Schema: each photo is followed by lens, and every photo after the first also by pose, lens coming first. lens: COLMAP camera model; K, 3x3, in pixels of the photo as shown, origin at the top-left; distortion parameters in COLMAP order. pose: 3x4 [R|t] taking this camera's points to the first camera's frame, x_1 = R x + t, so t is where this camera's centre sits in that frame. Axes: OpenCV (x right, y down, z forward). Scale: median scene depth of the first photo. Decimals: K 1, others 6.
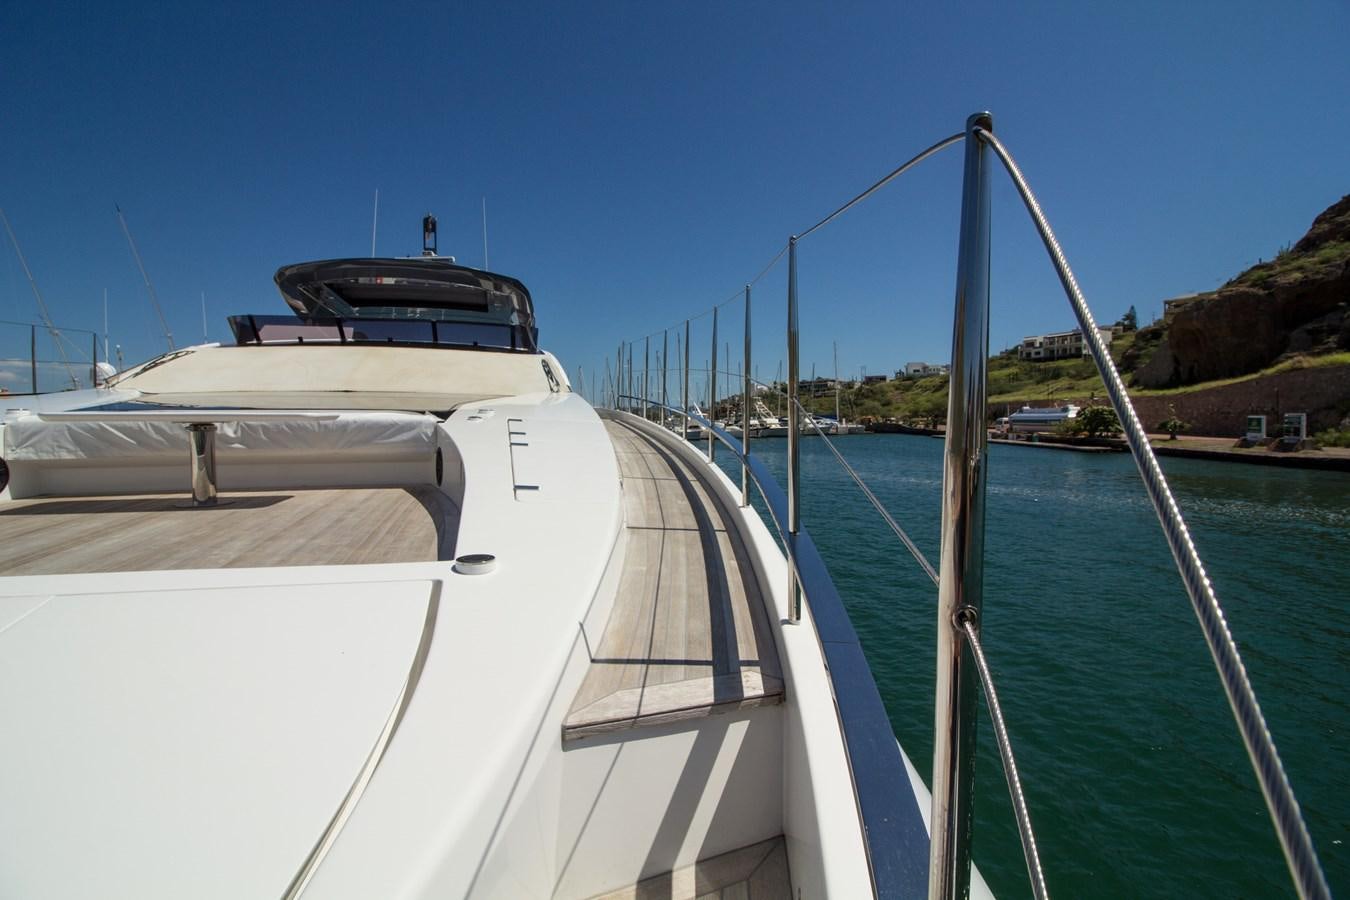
lens RADIAL K [[622.8, 0, 669.5], [0, 622.8, 465.3], [0, 0, 1]] dist [-0.002275, -0.010454]
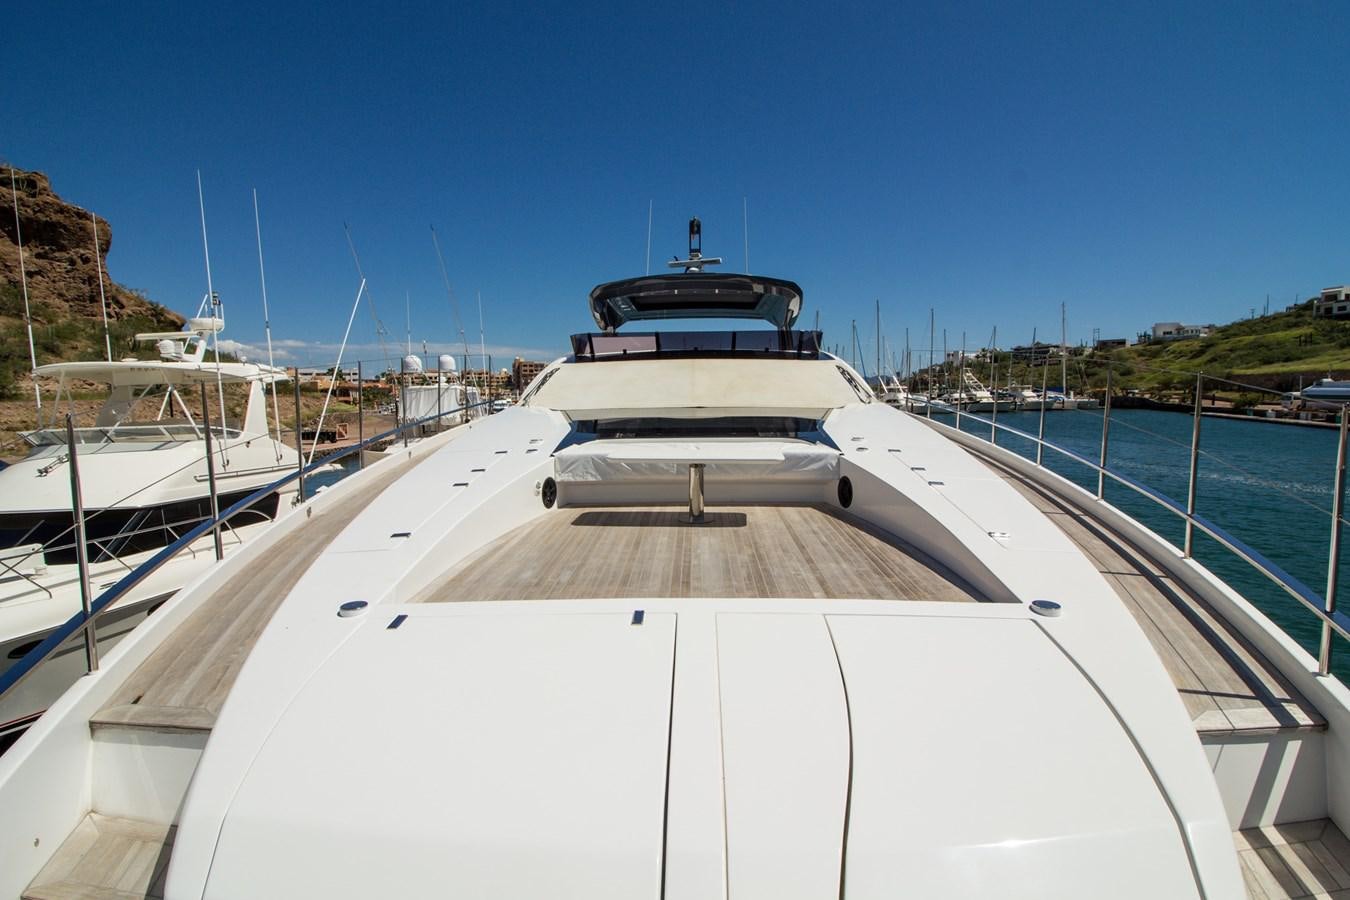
lens RADIAL K [[622.8, 0, 672.6], [0, 622.8, 467.2], [0, 0, 1]] dist [-0.002275, -0.010454]
pose [[0.959496, 0.030025, -0.280116, -0.299228], [-0.015948, 0.998499, 0.052397, -0.091351], [0.281269, -0.045807, 0.958535, -0.246448]]
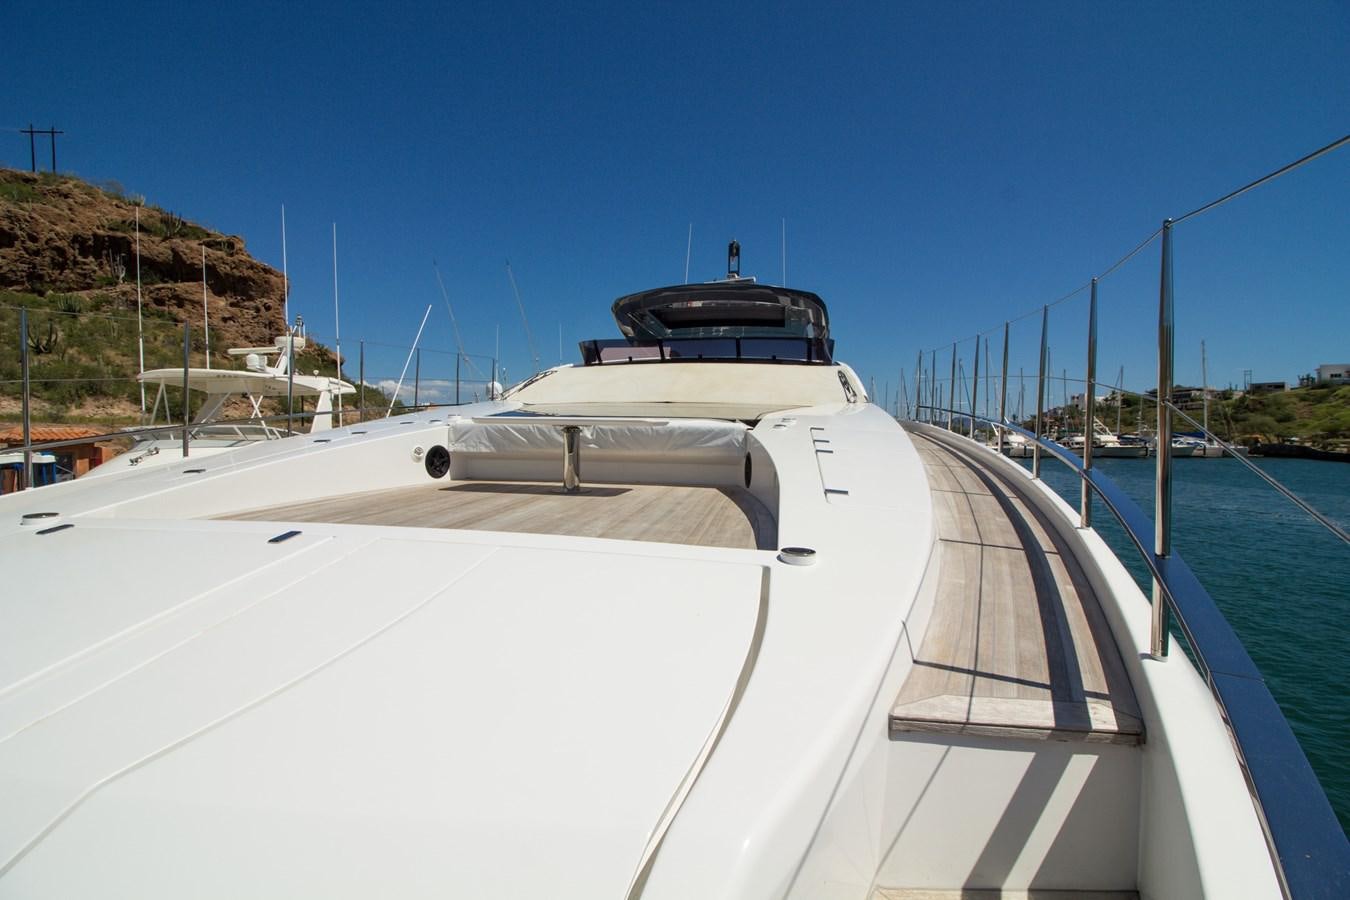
lens RADIAL K [[622.8, 0, 677.5], [0, 622.8, 457.8], [0, 0, 1]] dist [-0.002275, -0.010454]
pose [[0.903231, 0.034063, -0.427801, -0.017817], [-0.047600, 0.998646, -0.020984, 0.008505], [0.426507, 0.039316, 0.903629, -0.029803]]
